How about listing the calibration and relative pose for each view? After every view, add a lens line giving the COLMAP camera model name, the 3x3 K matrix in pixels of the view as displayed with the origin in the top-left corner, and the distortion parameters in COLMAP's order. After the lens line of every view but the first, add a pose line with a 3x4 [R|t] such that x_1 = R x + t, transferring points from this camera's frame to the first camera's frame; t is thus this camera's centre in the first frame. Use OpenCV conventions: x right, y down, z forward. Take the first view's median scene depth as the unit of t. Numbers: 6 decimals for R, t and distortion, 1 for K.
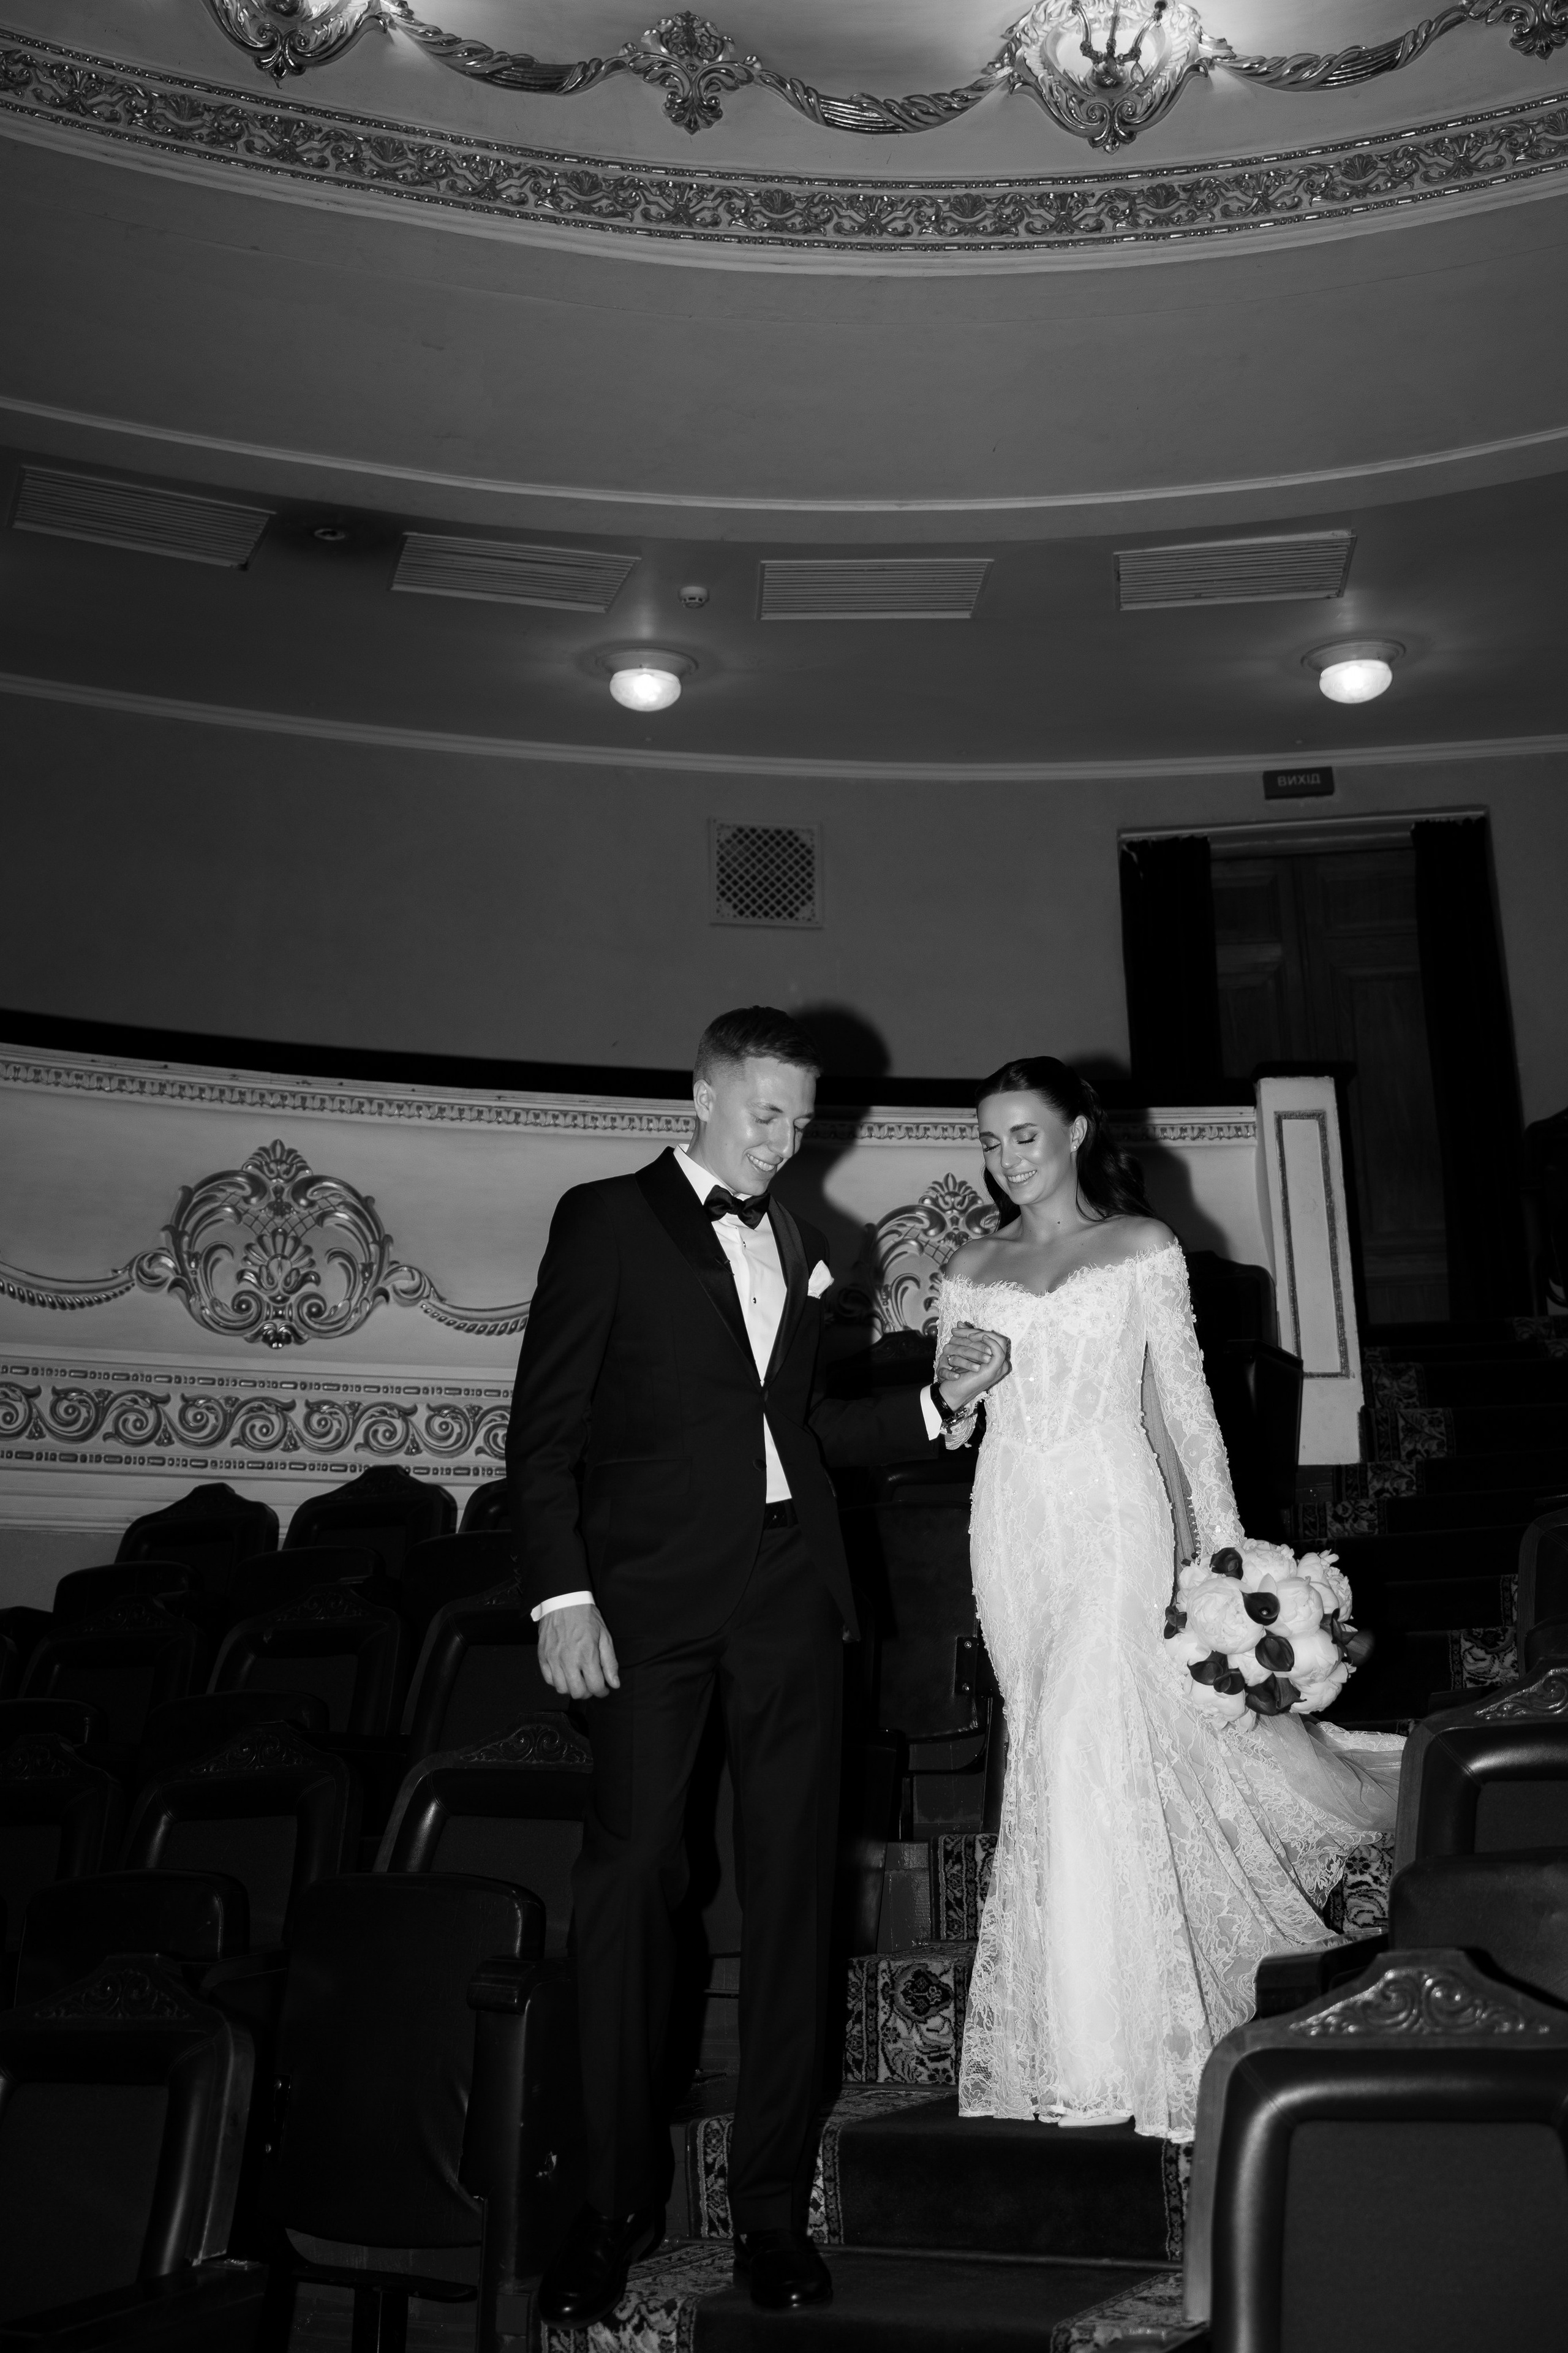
lens RADIAL K [[2366.4, 0, 784.0], [0, 2366.4, 1176.5], [0, 0, 1]] dist [-0.012929, -0.006677]
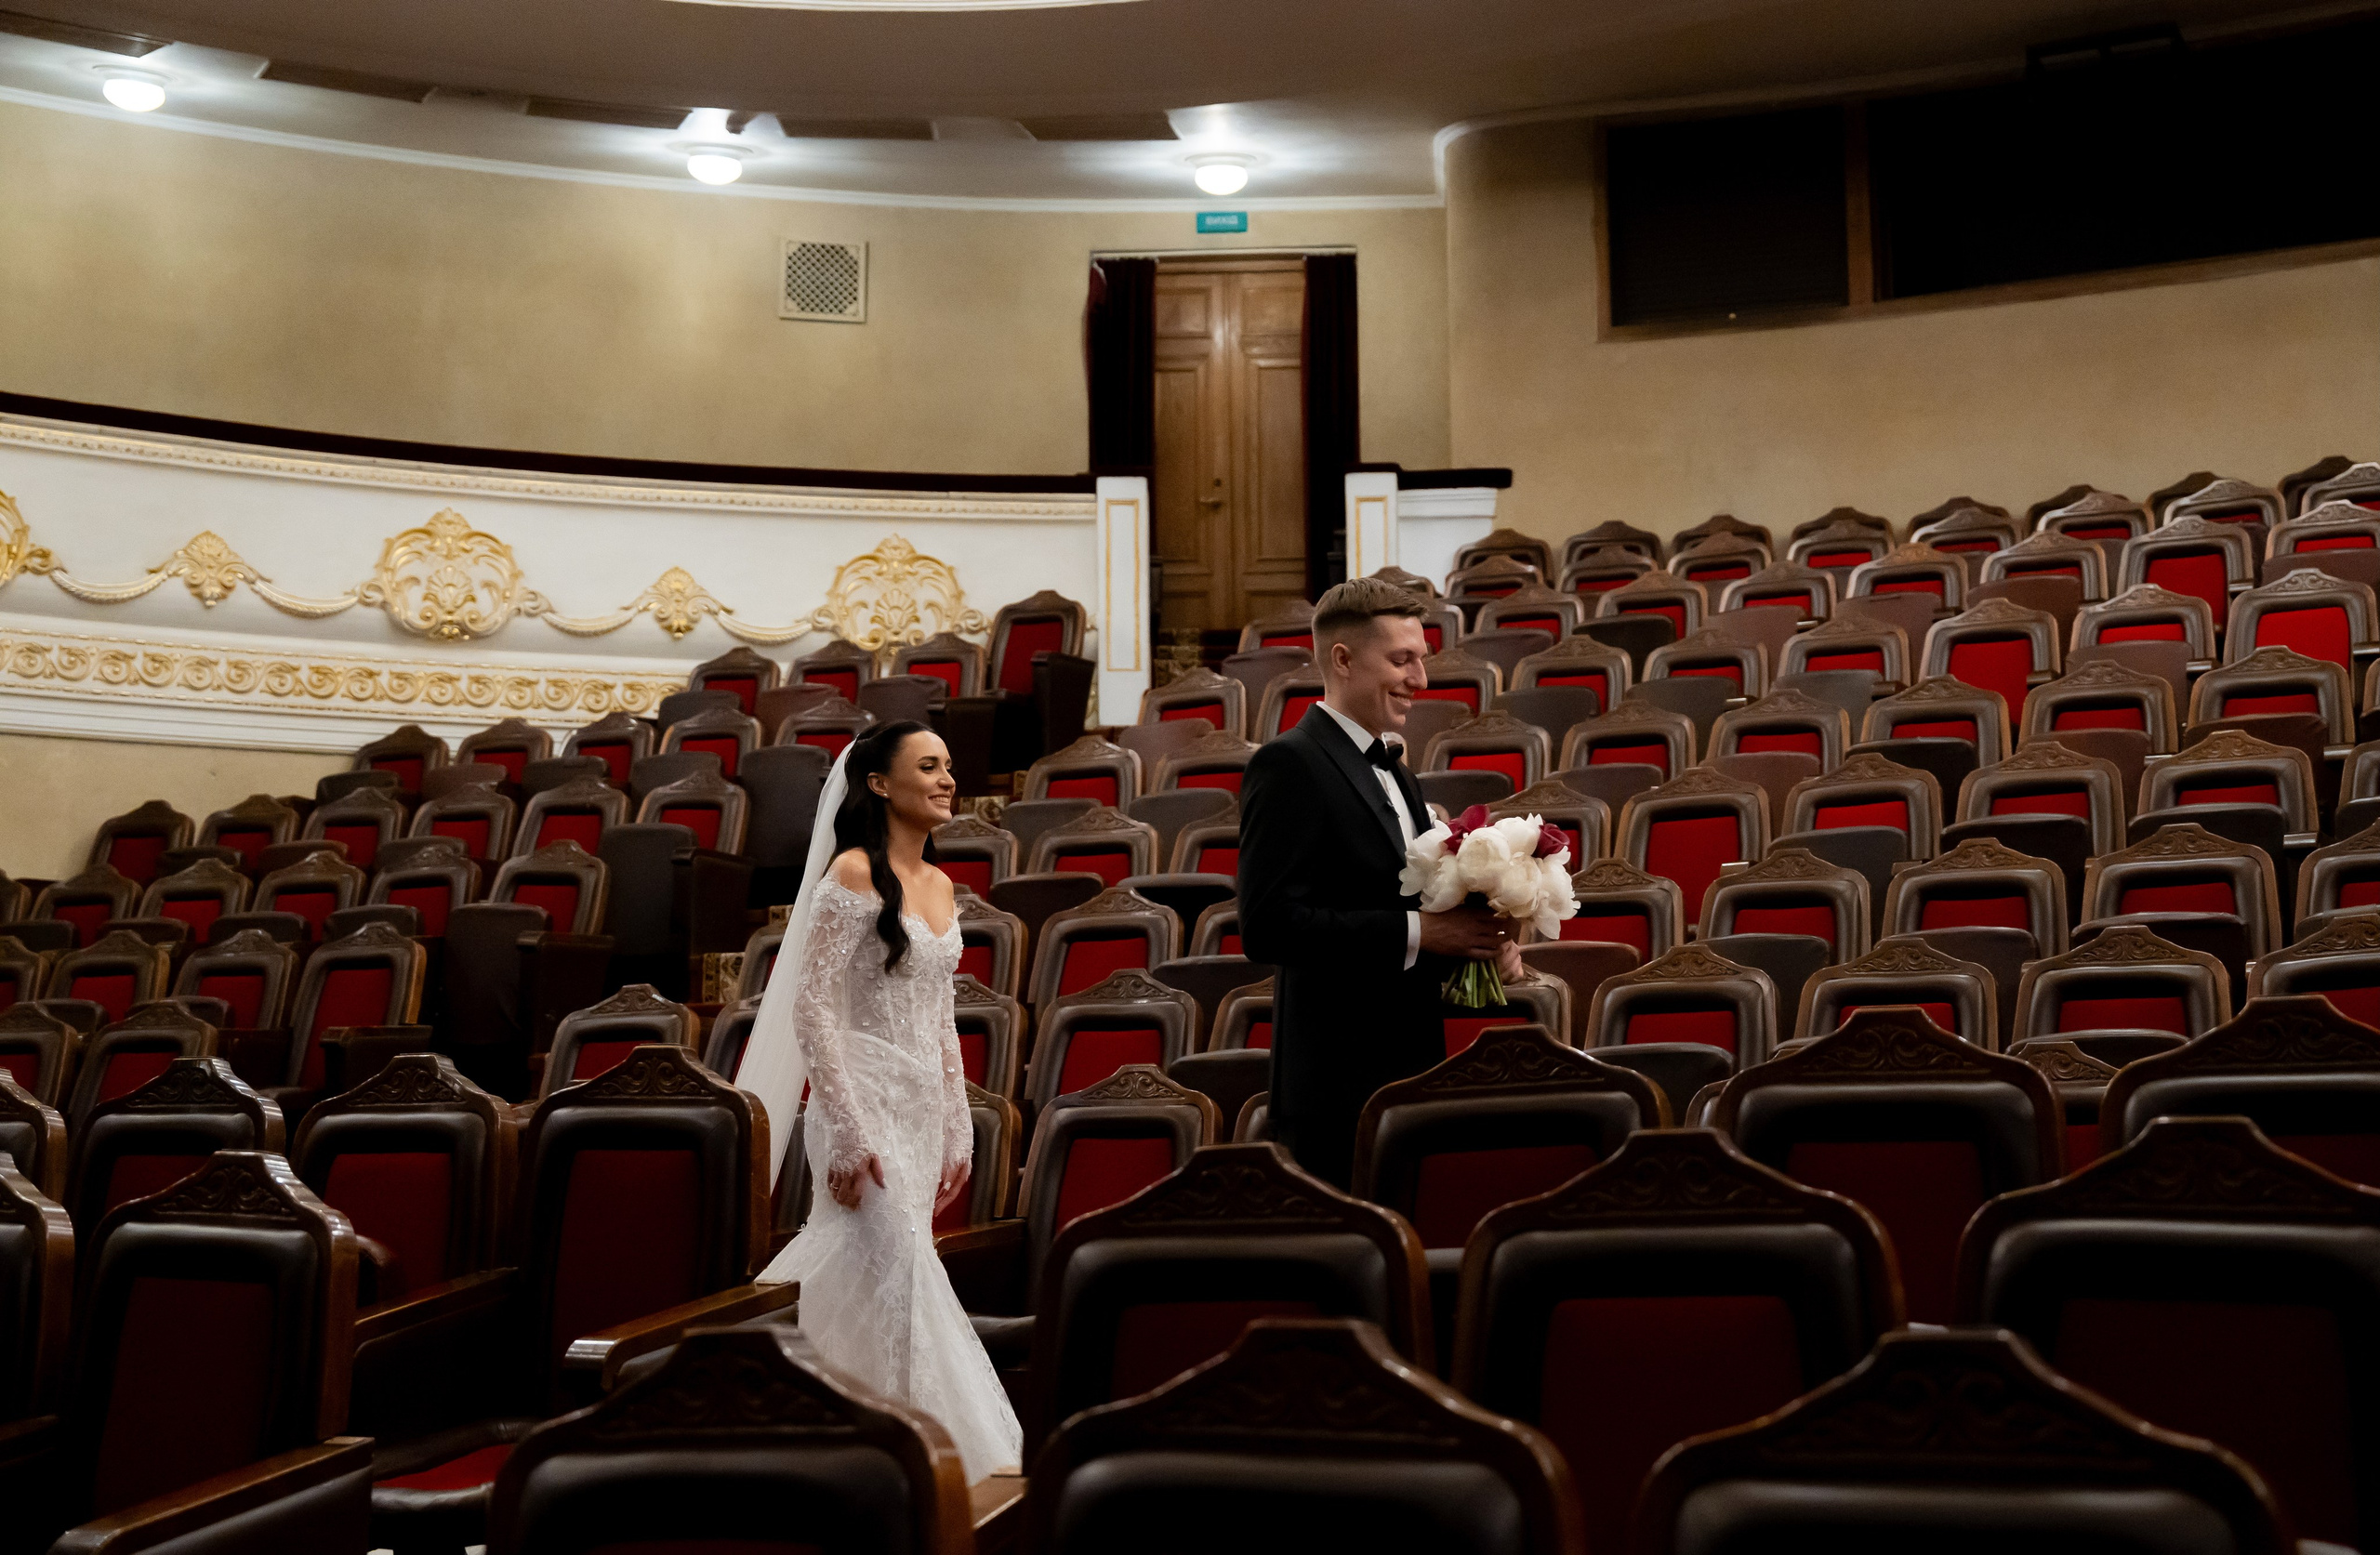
lens RADIAL K [[2734.7, 0, 1197.5], [0, 2734.7, 669.8], [0, 0, 1]] dist [0.050561, -0.003124]
pose [[0.998443, 0.019110, 0.052402, 0.204266], [-0.024516, 0.994220, 0.104529, -0.121771], [-0.050102, -0.105651, 0.993140, -0.917500]]
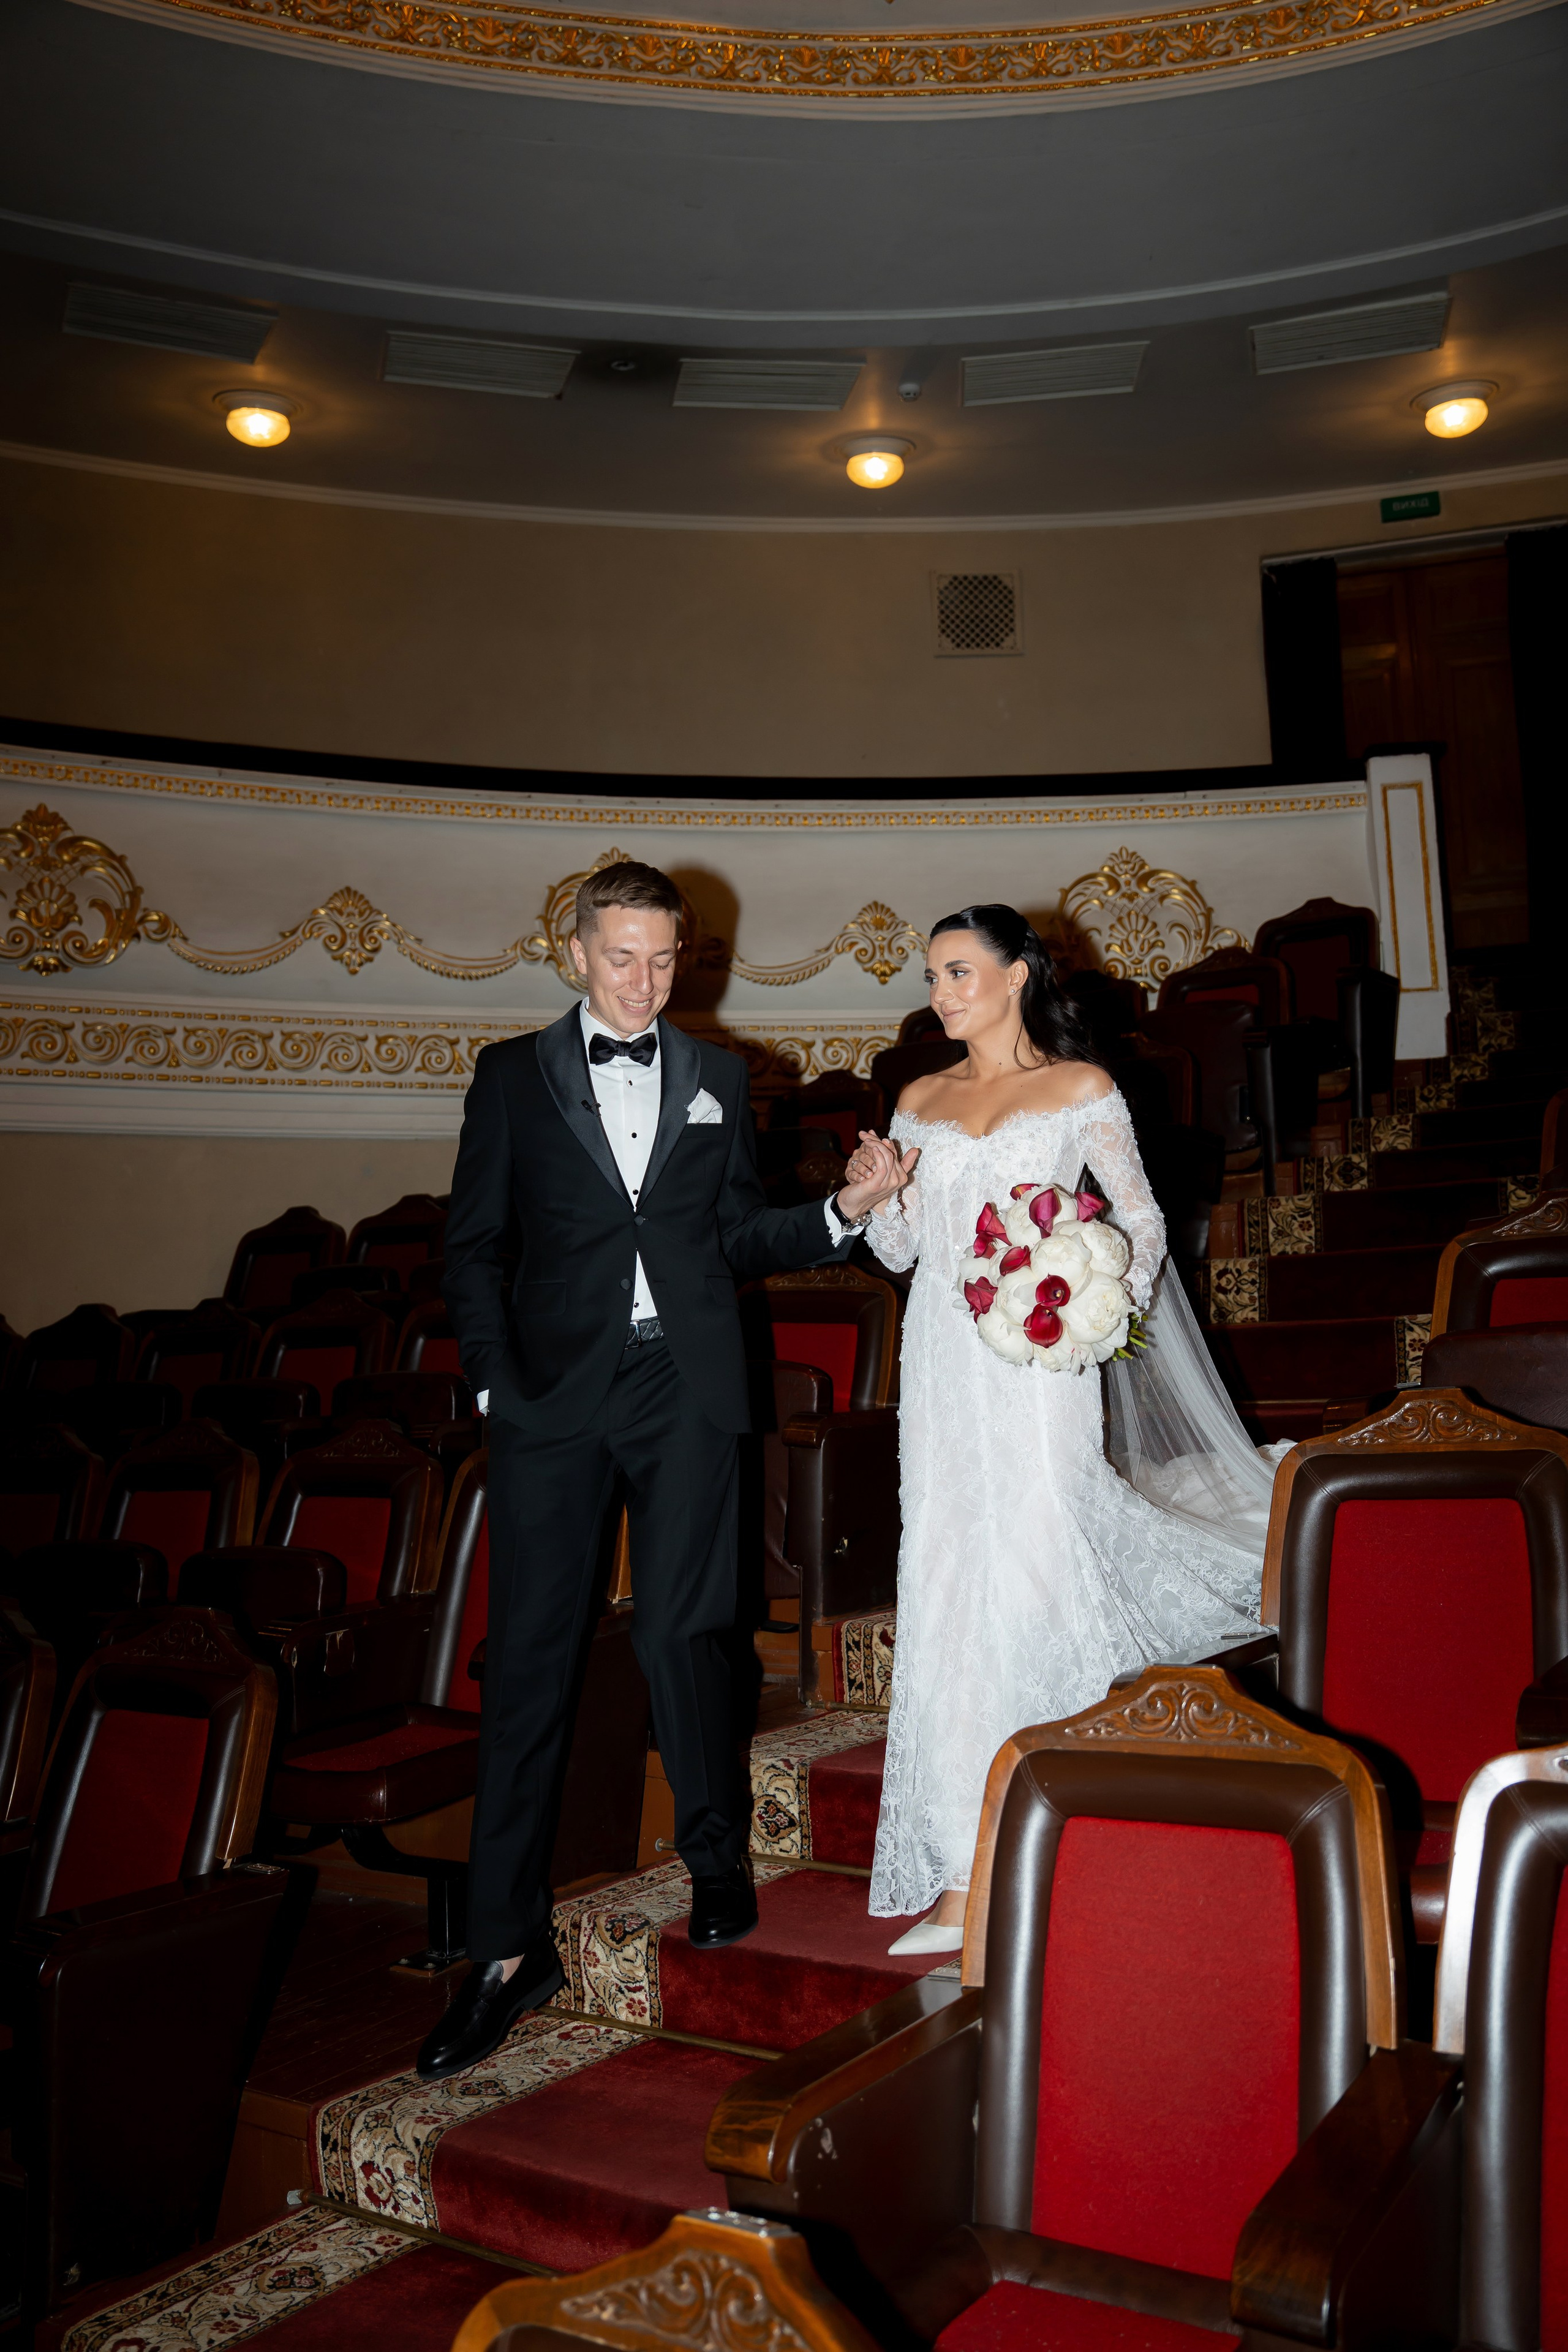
lens RADIAL K [[1834.8, 0, 784.0], [0, 1834.8, 1176.0], [0, 0, 1]] dist [-0.004848, -0.002067]
pose [[0.991574, -0.029305, -0.126181, 0.008358], [0.050701, 0.984163, 0.169860, -0.004198], [0.119204, -0.174826, 0.977357, -0.045855]]
